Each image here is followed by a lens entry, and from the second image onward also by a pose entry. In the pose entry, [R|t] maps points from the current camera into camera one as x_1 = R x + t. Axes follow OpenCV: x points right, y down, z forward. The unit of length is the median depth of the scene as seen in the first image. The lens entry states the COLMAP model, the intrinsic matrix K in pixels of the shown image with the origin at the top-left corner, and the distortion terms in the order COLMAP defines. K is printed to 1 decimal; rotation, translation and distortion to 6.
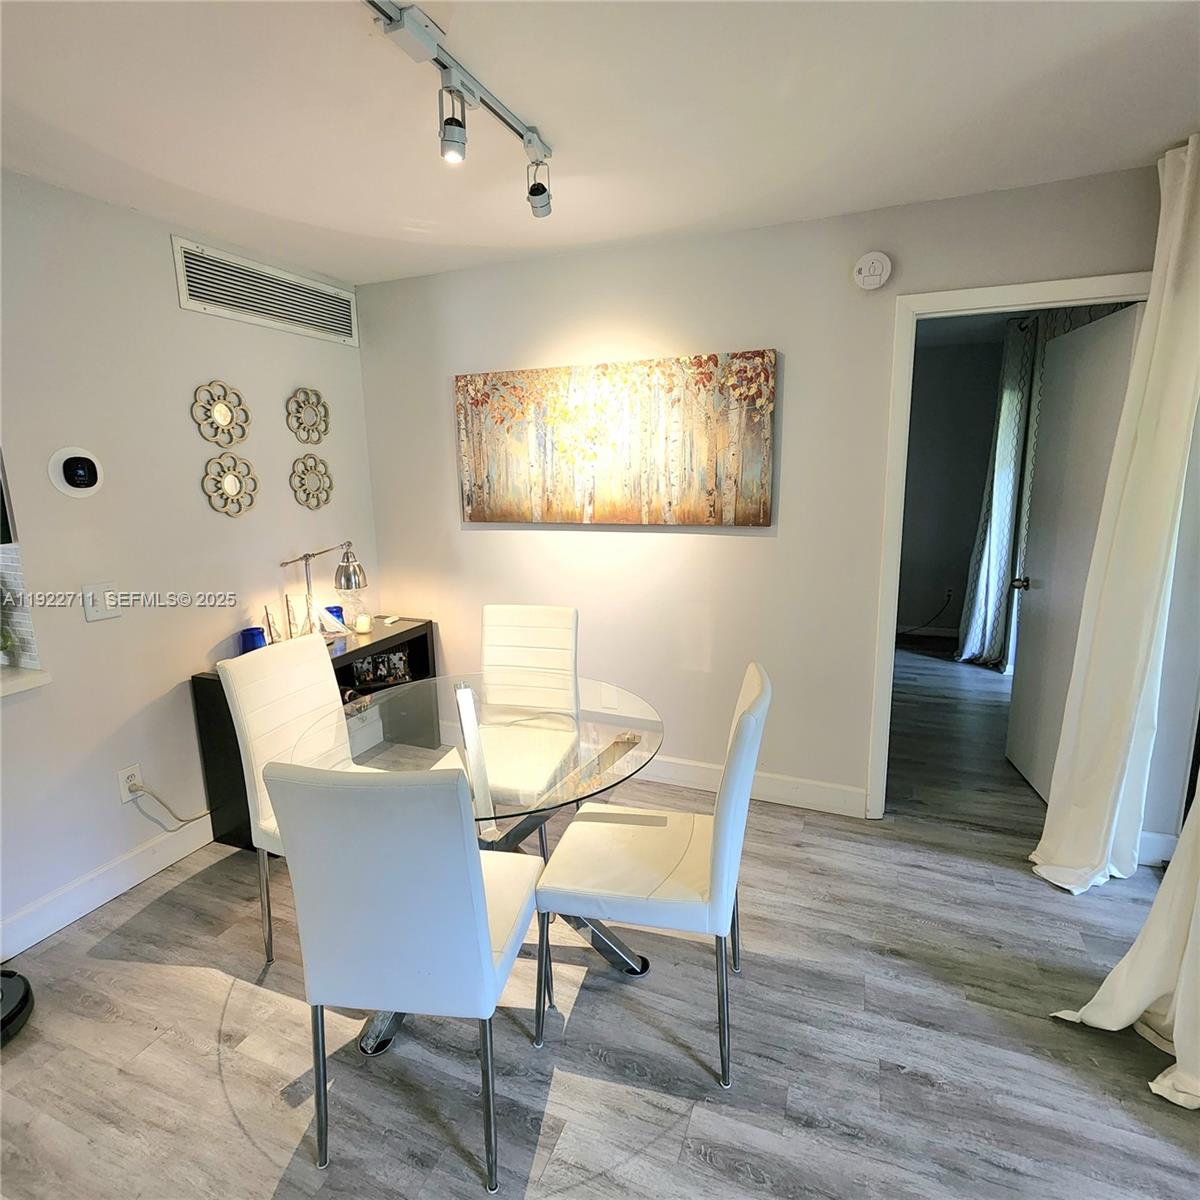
lens RADIAL K [[659.6, 0, 599.0], [0, 659.6, 591.9], [0, 0, 1]] dist [-0.000810, -0.000902]
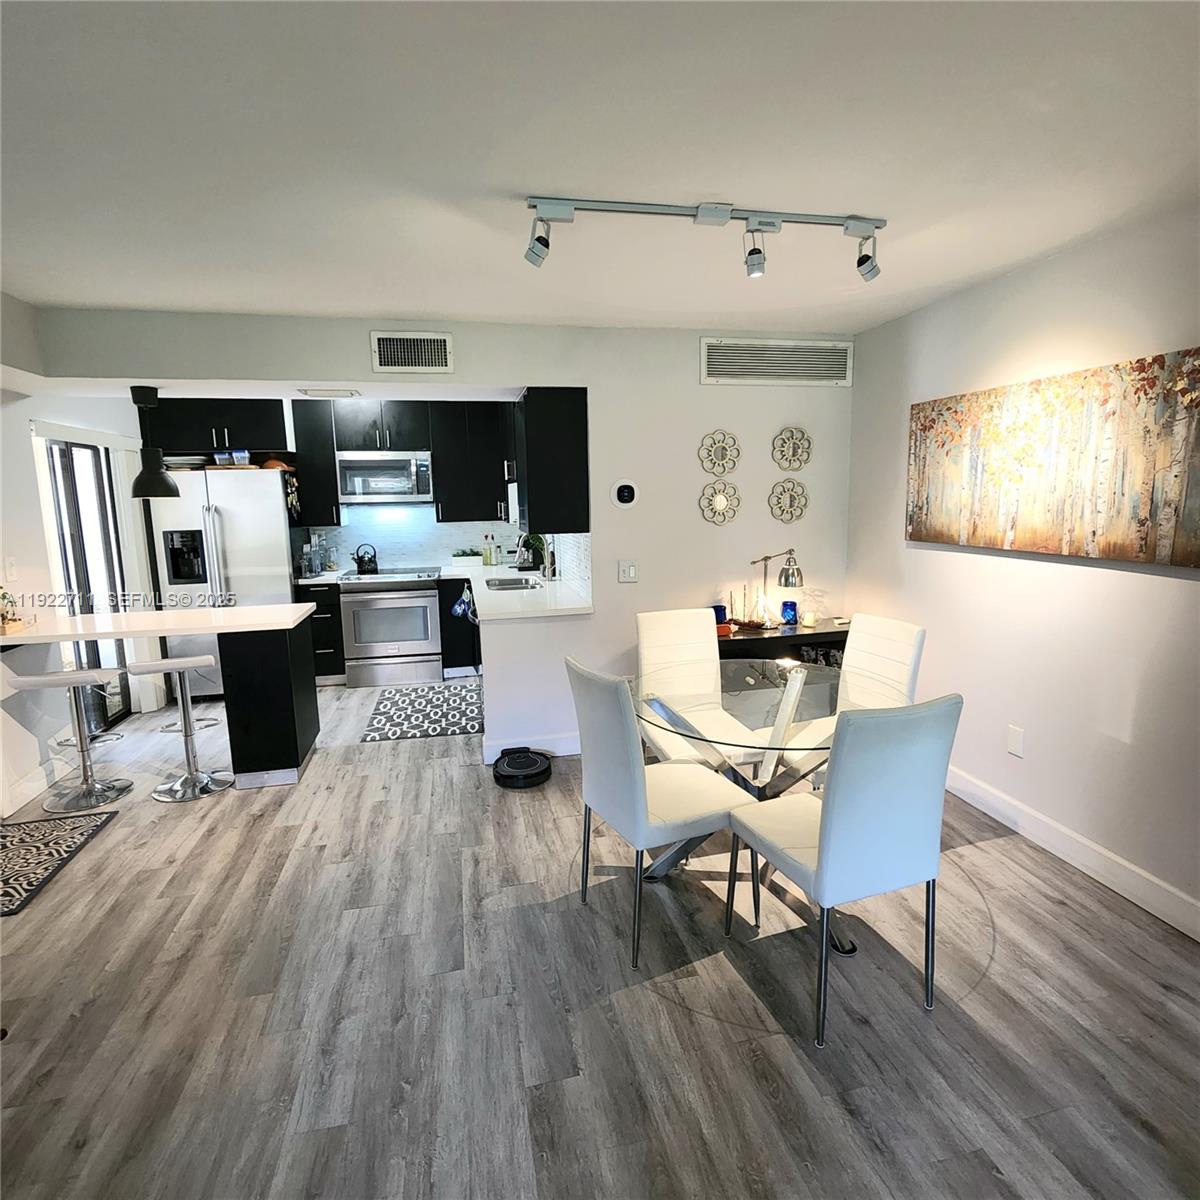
lens RADIAL K [[659.6, 0, 599.0], [0, 659.6, 591.9], [0, 0, 1]] dist [-0.000810, -0.000902]
pose [[0.565954, 0.128908, -0.814297, 0.446188], [-0.144402, 0.987931, 0.056032, -0.013505], [0.811692, 0.085875, 0.577738, -0.011221]]
